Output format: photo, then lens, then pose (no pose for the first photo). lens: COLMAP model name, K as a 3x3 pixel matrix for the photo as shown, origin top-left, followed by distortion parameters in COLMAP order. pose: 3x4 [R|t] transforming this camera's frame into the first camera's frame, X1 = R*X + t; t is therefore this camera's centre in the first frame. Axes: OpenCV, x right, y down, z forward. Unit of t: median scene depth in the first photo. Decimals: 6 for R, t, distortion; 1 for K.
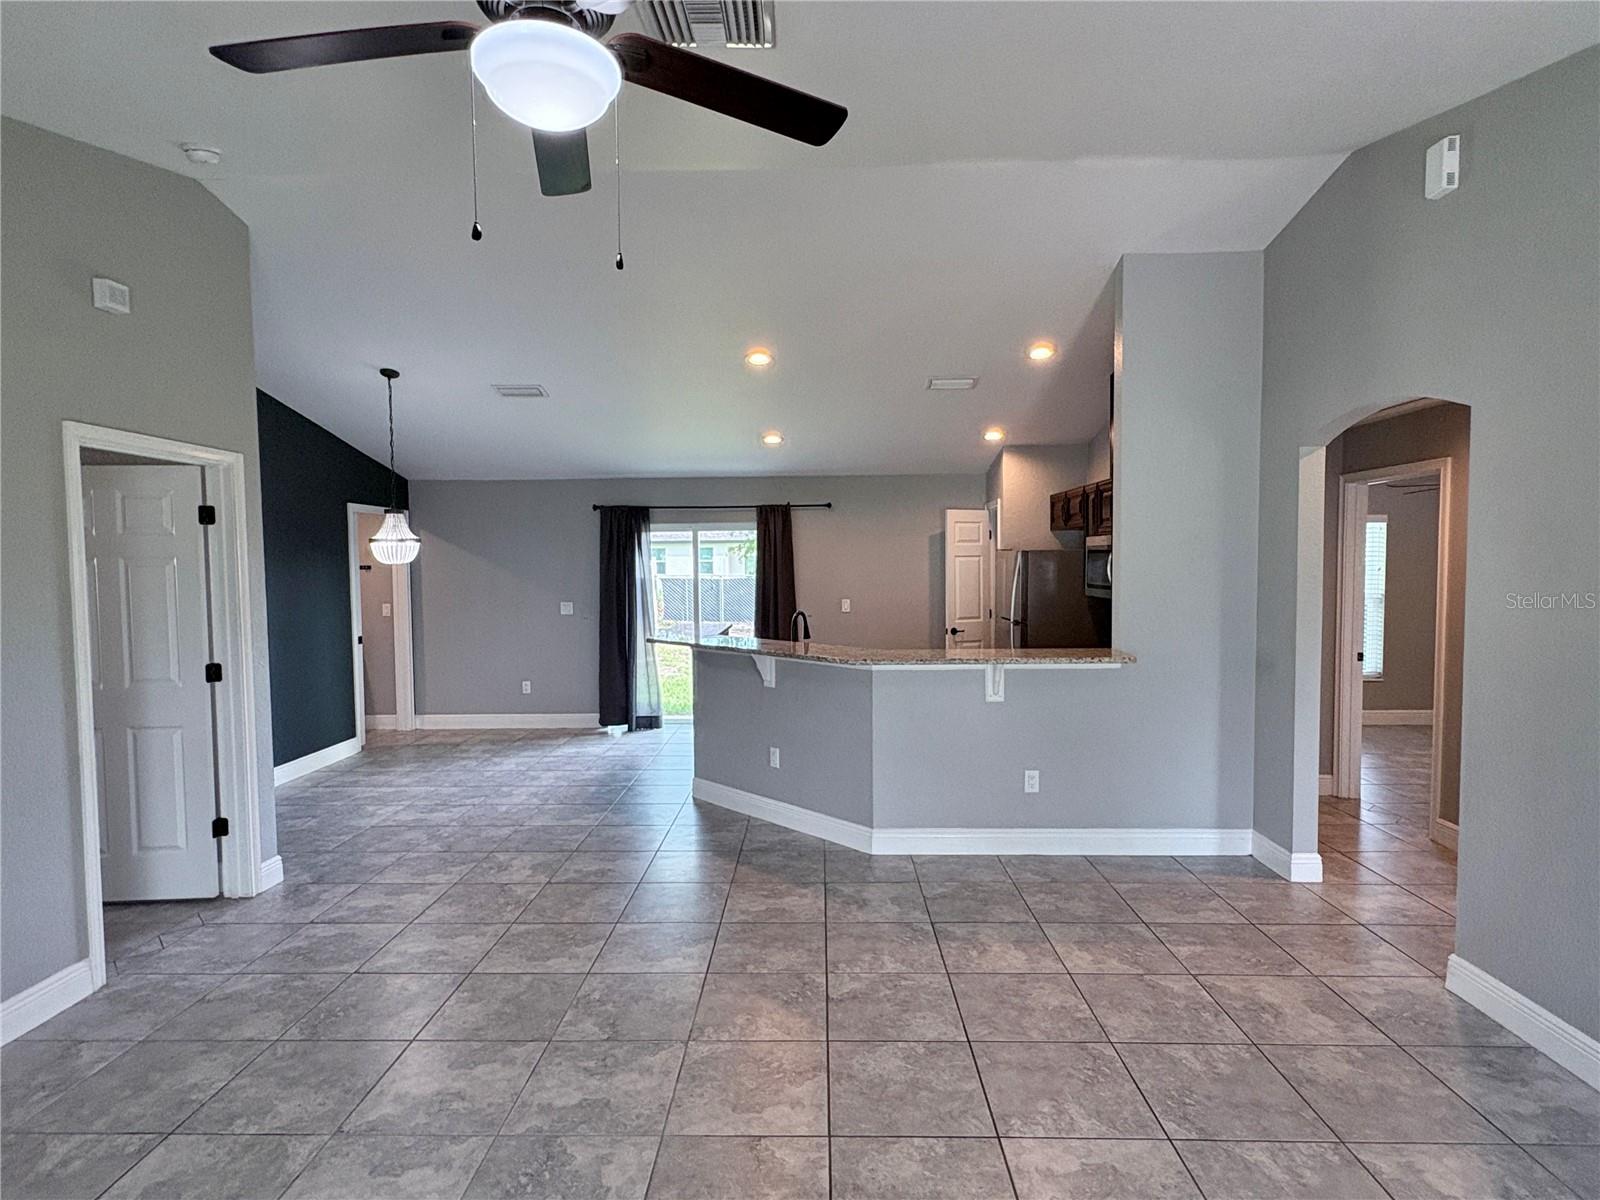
lens RADIAL K [[843.9, 0, 798.2], [0, 843.9, 605.8], [0, 0, 1]] dist [0.000089, 0.001725]
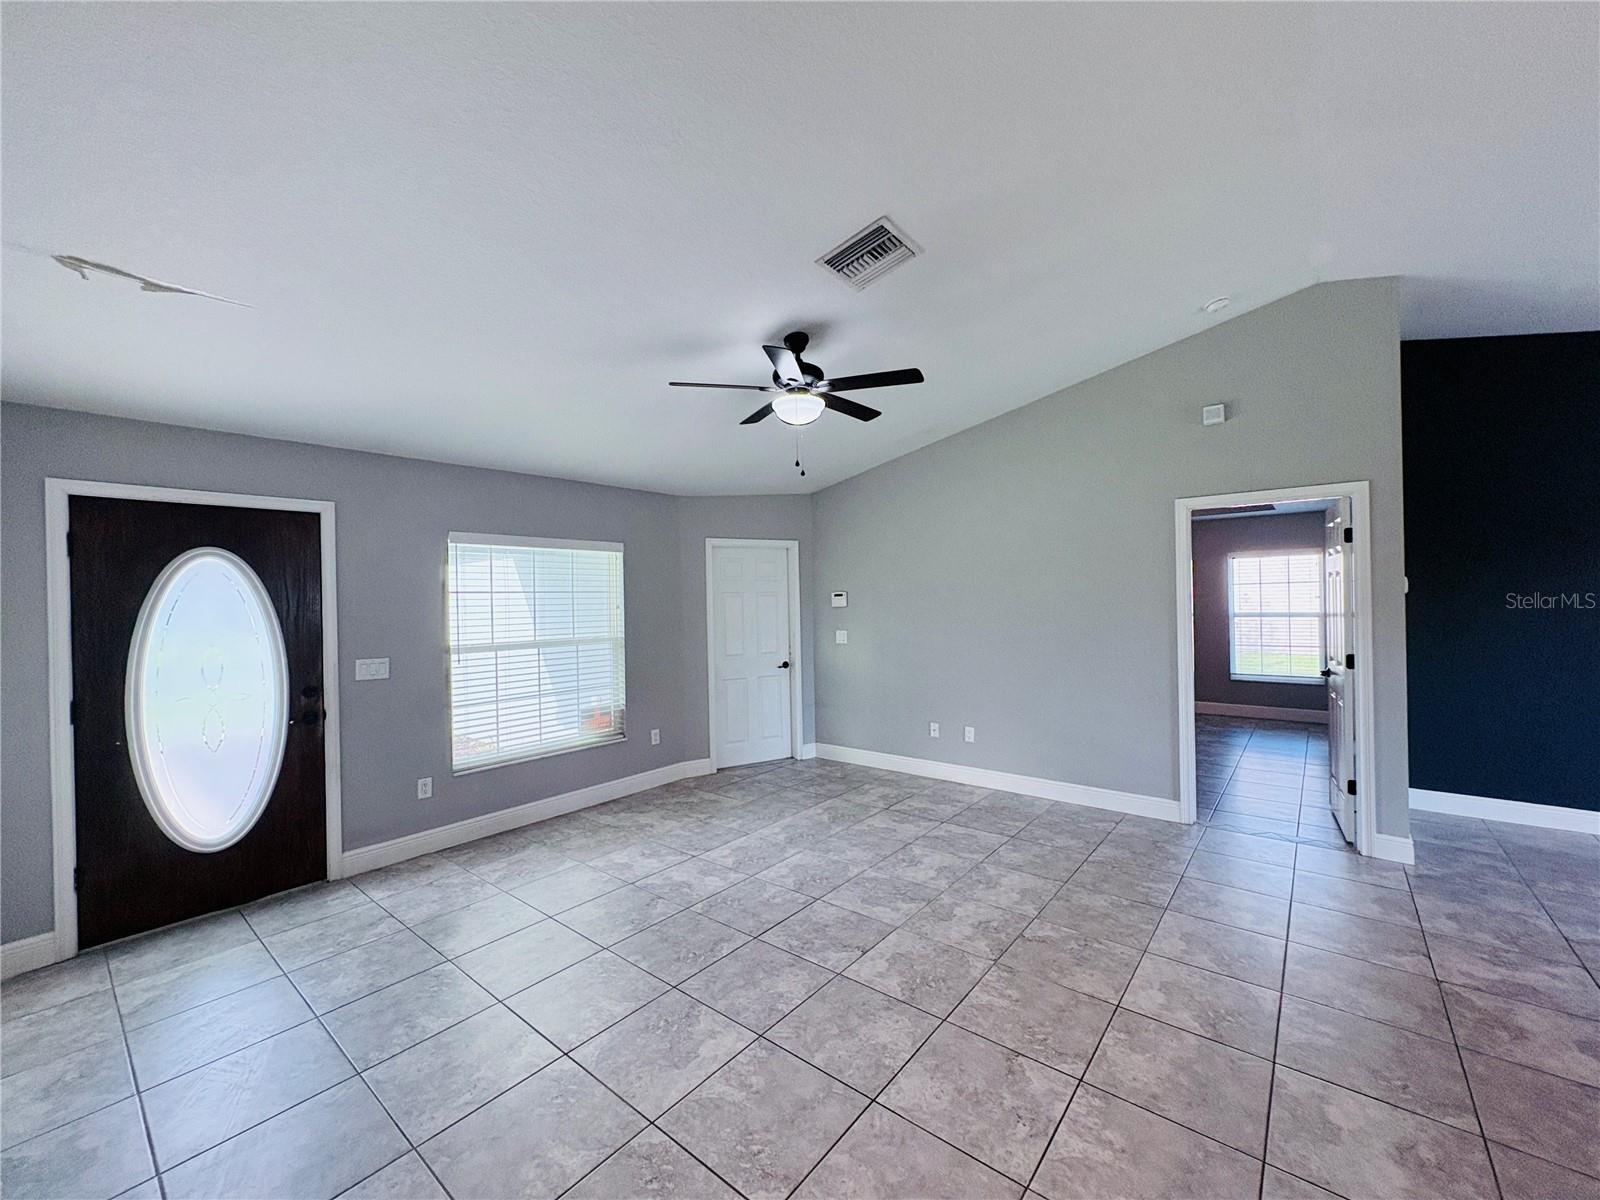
lens RADIAL K [[638.1, 0, 800.0], [0, 638.1, 600.0], [0, 0, 1]] dist [0.001705, 0.000246]
pose [[-0.614013, 0.022362, -0.788979, 0.482404], [-0.015044, 0.999085, 0.040025, -0.031830], [0.789153, 0.036445, -0.613115, 0.824362]]
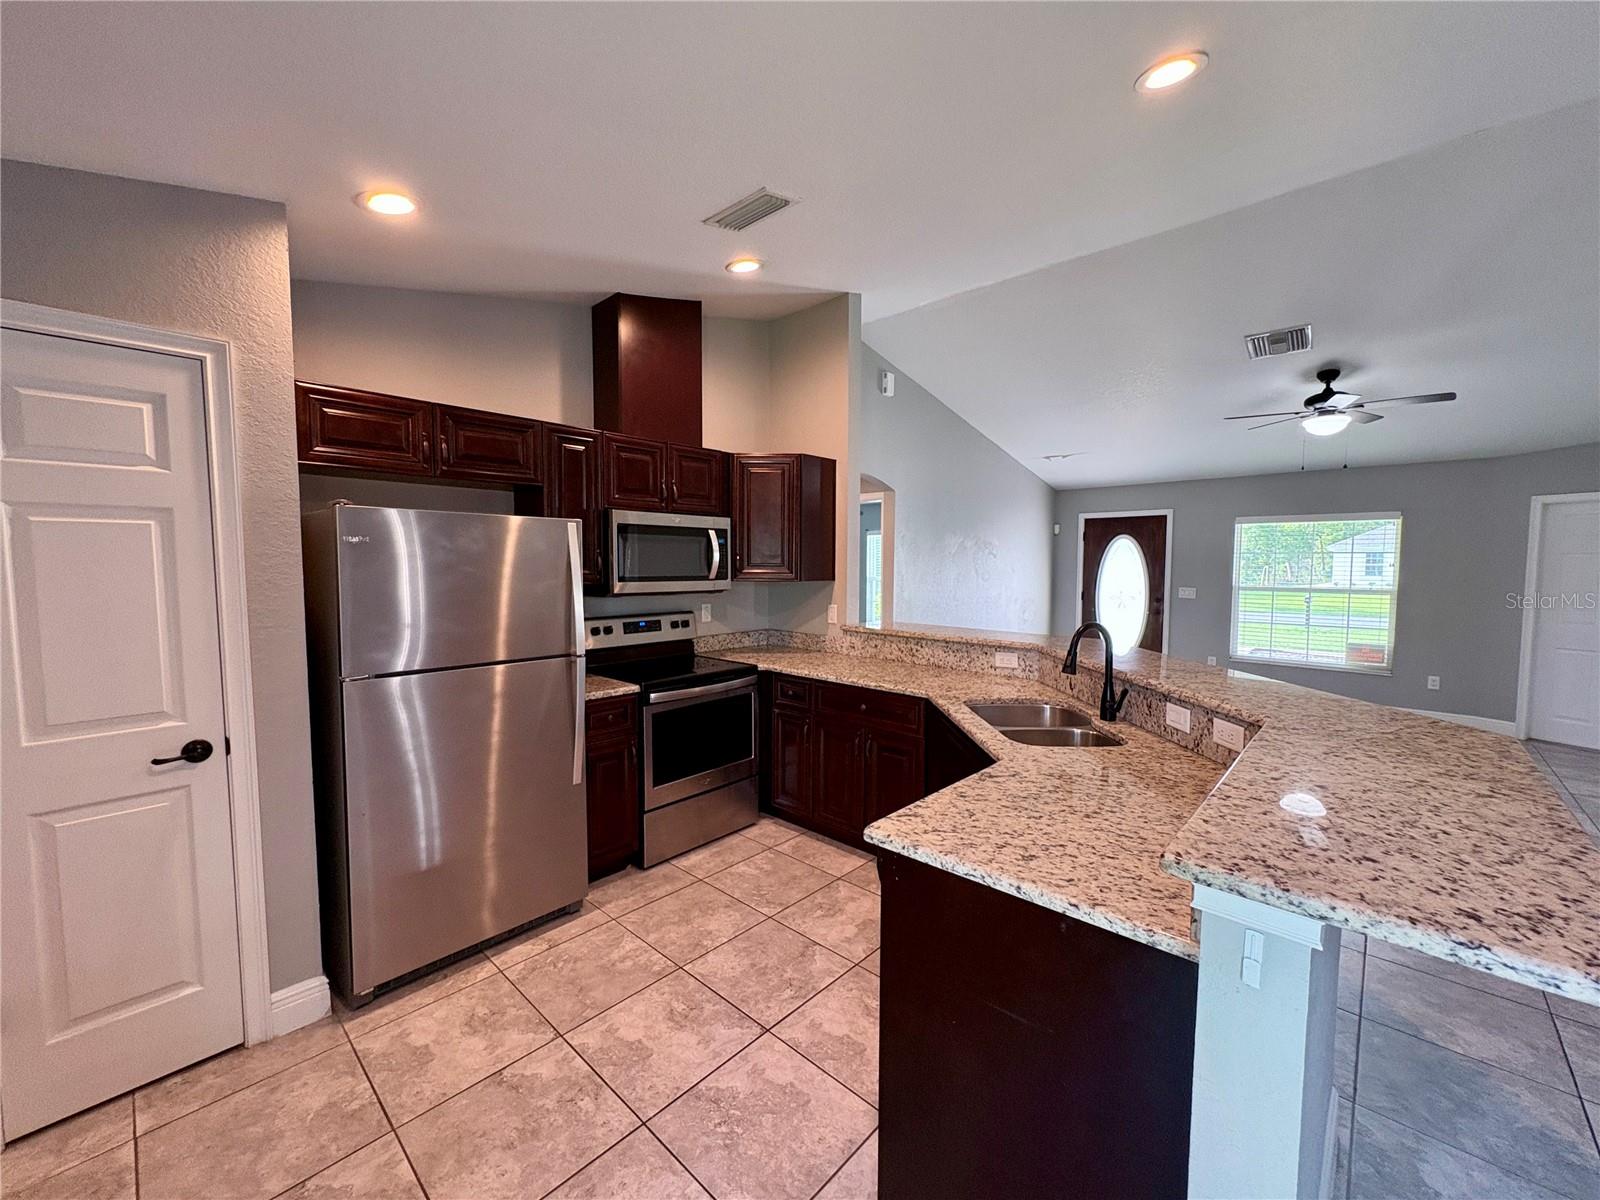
lens RADIAL K [[638.1, 0, 800.0], [0, 638.1, 600.0], [0, 0, 1]] dist [0.001705, 0.000246]
pose [[-0.749926, -0.033564, 0.660670, -0.160470], [0.036634, 0.995072, 0.092136, -0.066961], [-0.660507, 0.093298, -0.745001, 1.726017]]
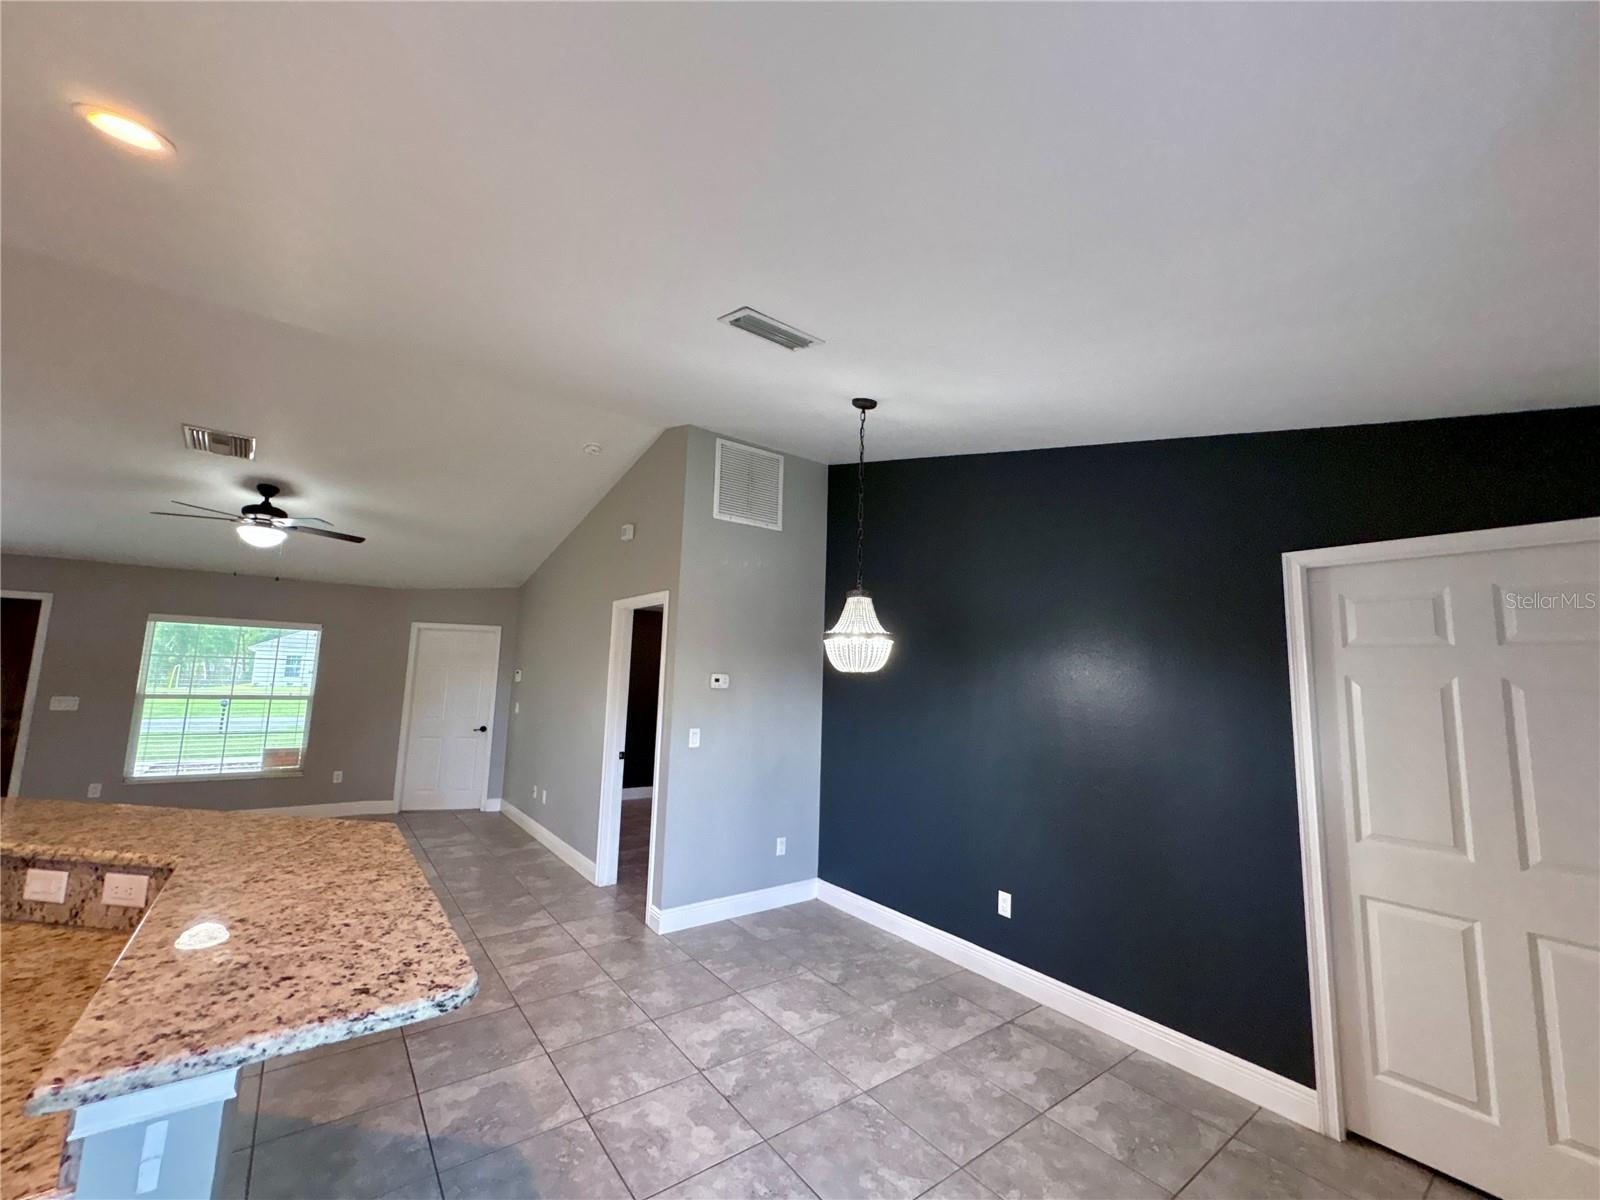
lens RADIAL K [[638.1, 0, 800.0], [0, 638.1, 600.0], [0, 0, 1]] dist [0.001705, 0.000246]
pose [[-0.779416, -0.091448, -0.619797, -0.154459], [-0.054486, 0.995436, -0.078353, -0.082417], [0.624133, -0.027299, -0.780841, 1.750922]]
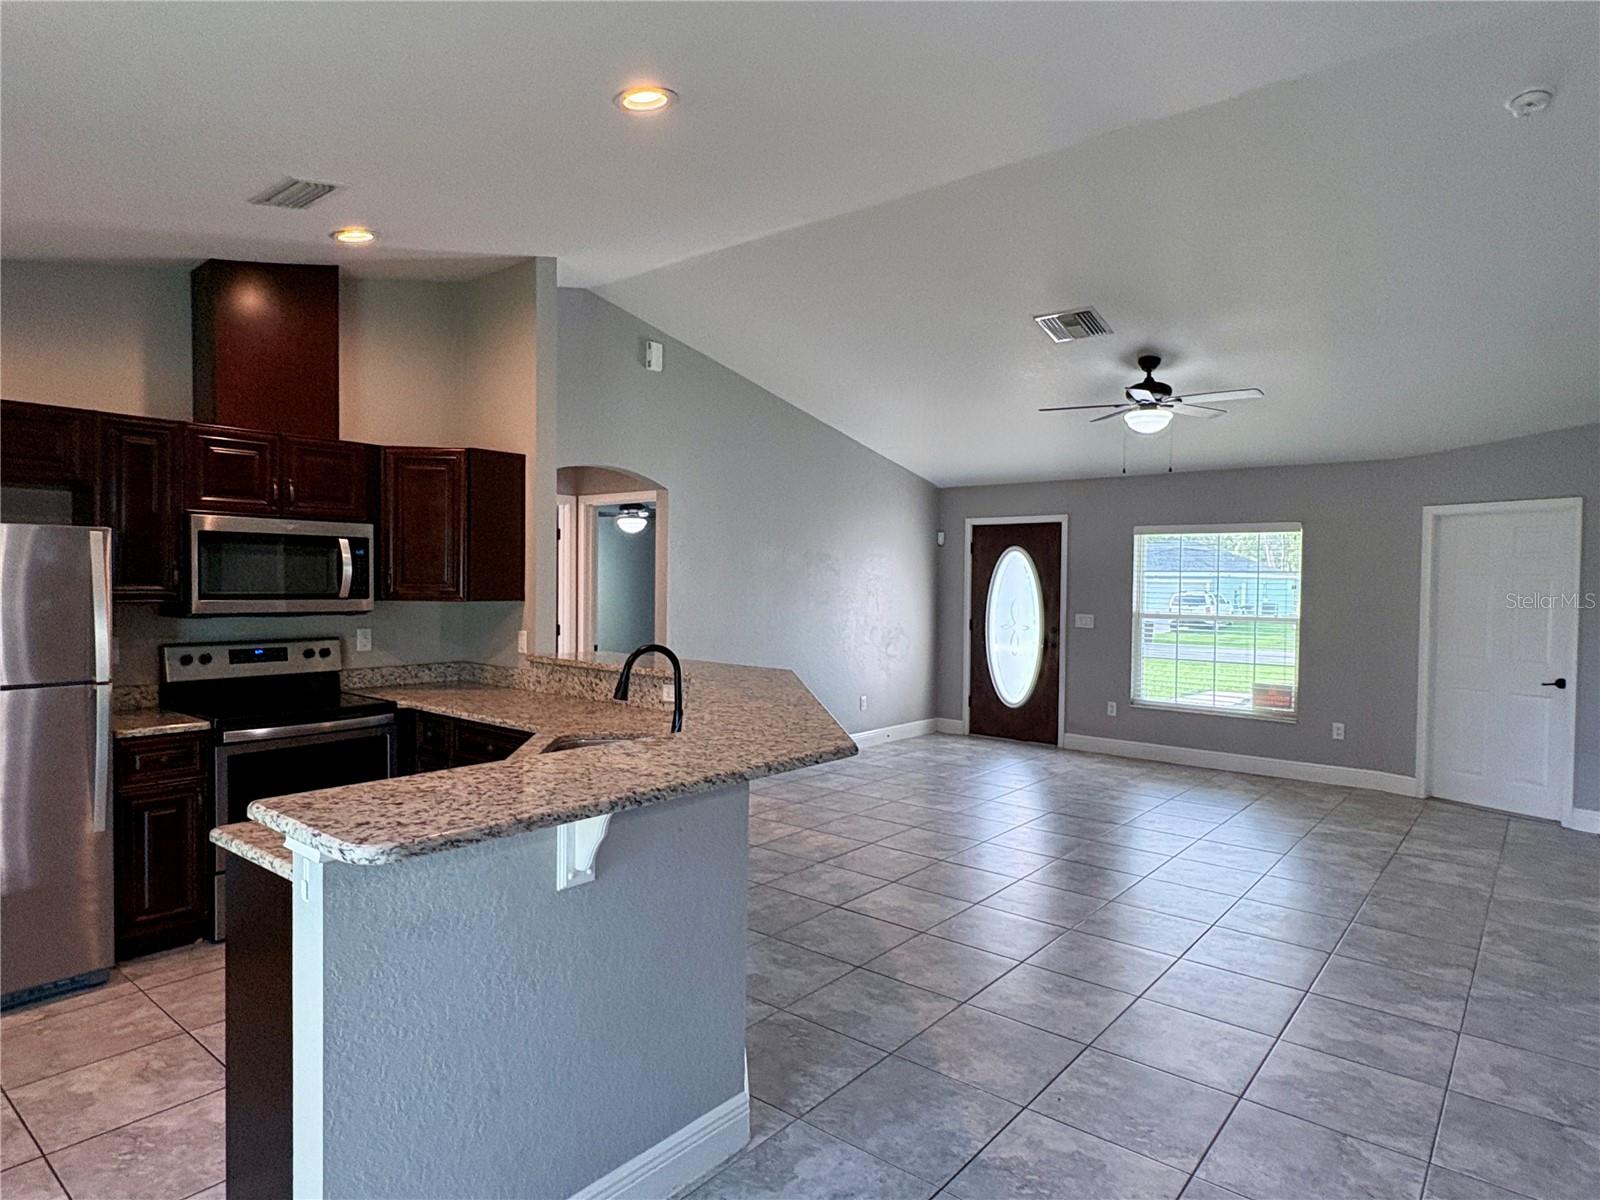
lens RADIAL K [[925.6, 0, 807.0], [0, 925.6, 603.0], [0, 0, 1]] dist [-0.000445, 0.000760]
pose [[-0.790496, -0.016081, 0.612256, -0.517978], [0.027050, 0.997763, 0.061131, -0.063738], [-0.611869, 0.064886, -0.788293, 1.664006]]
